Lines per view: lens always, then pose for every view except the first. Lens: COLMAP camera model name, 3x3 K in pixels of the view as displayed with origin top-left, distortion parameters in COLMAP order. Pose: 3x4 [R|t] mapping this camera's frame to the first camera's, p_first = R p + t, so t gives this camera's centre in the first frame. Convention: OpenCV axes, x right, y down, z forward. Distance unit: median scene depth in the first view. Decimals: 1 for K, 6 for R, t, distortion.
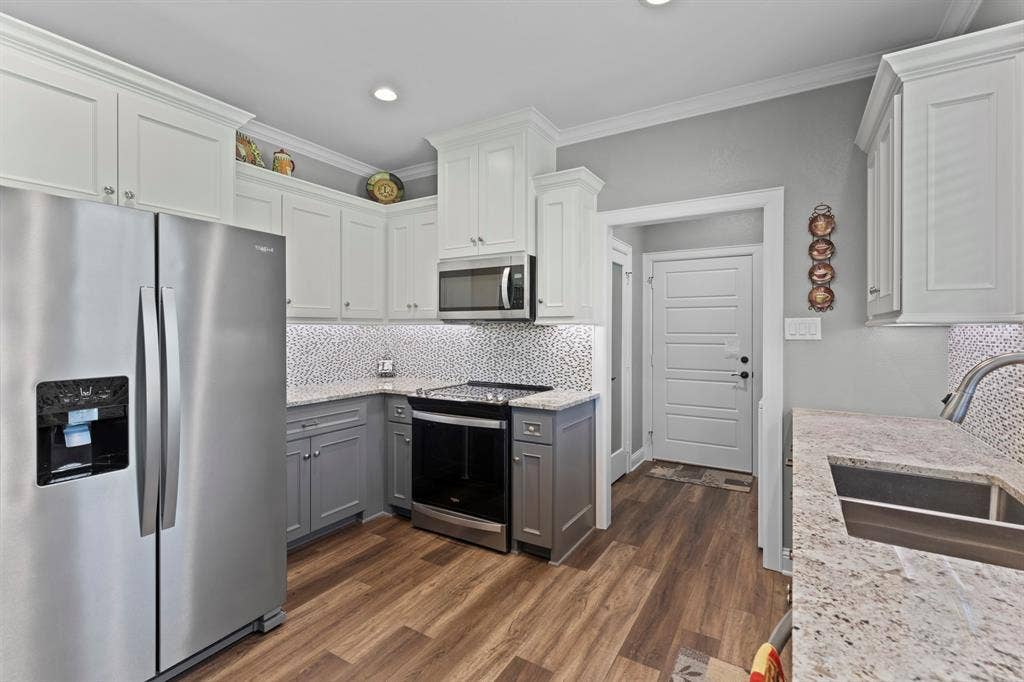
lens RADIAL K [[460.5, 0, 510.8], [0, 460.5, 327.7], [0, 0, 1]] dist [0.002583, 0.000014]
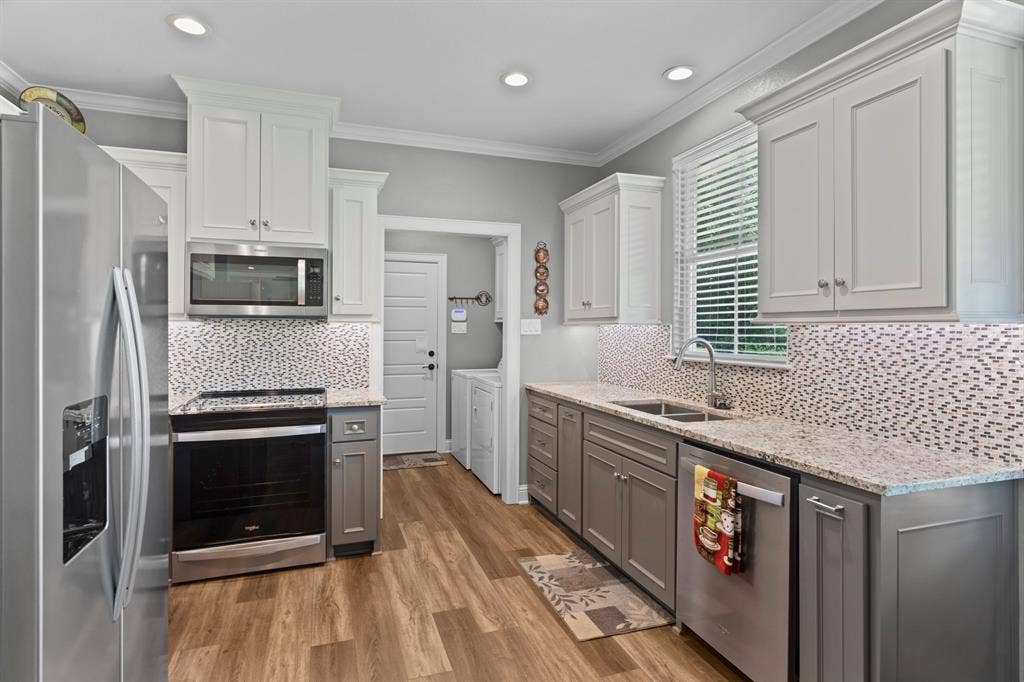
lens RADIAL K [[531.7, 0, 508.9], [0, 531.7, 326.2], [0, 0, 1]] dist [-0.003006, 0.000645]
pose [[0.634965, 0.001211, 0.772540, -0.618321], [-0.003286, 0.999994, 0.001133, -0.001280], [-0.772534, -0.003258, 0.634965, 0.013108]]
